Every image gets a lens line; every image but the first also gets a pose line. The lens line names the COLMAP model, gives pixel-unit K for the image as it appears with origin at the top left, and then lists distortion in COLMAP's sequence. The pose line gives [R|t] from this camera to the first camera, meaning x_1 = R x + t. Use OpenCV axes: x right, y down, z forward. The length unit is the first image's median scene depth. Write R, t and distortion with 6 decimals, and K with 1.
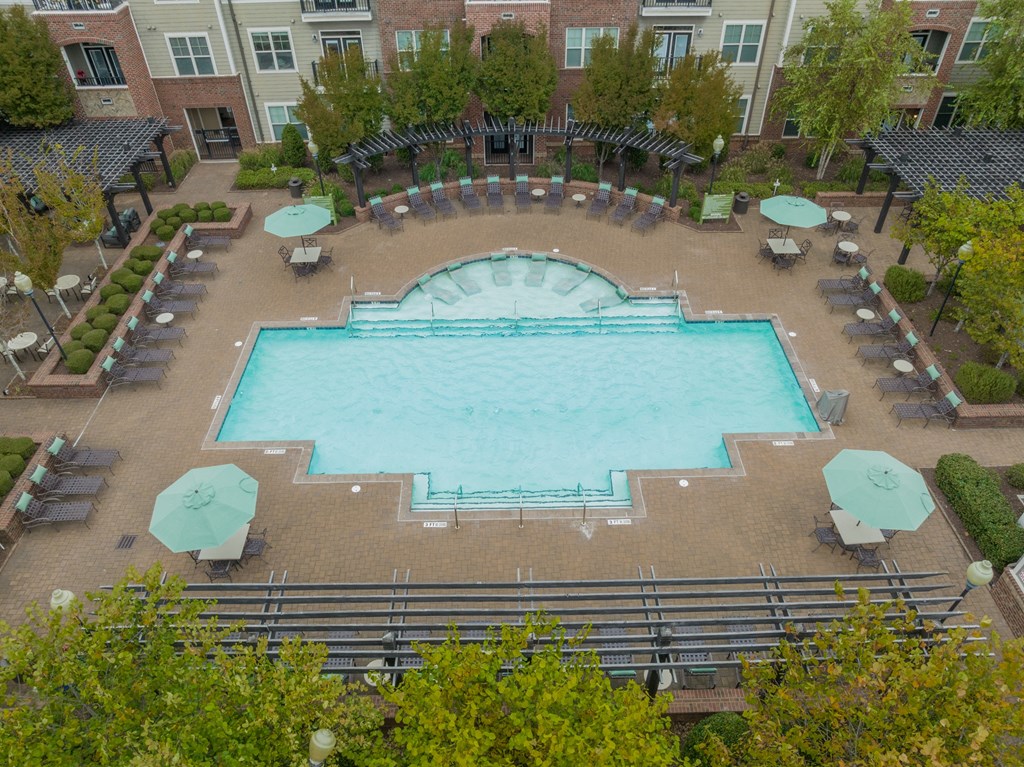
lens RADIAL K [[695.2, 0, 506.9], [0, 695.2, 366.0], [0, 0, 1]] dist [-0.037152, 0.011950]
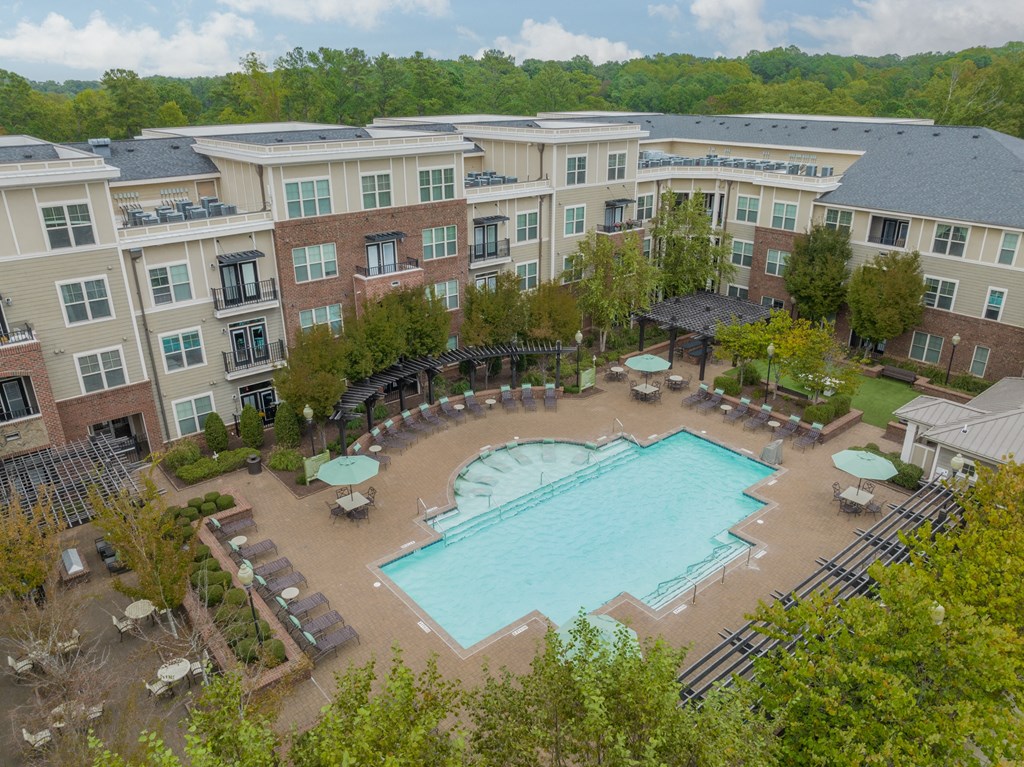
lens RADIAL K [[695.2, 0, 485.9], [0, 695.2, 390.3], [0, 0, 1]] dist [-0.037152, 0.011950]
pose [[0.797897, -0.237581, 0.553999, -0.596575], [0.405012, 0.891991, -0.200790, -0.013139], [-0.446459, 0.384586, 0.807940, -0.018037]]
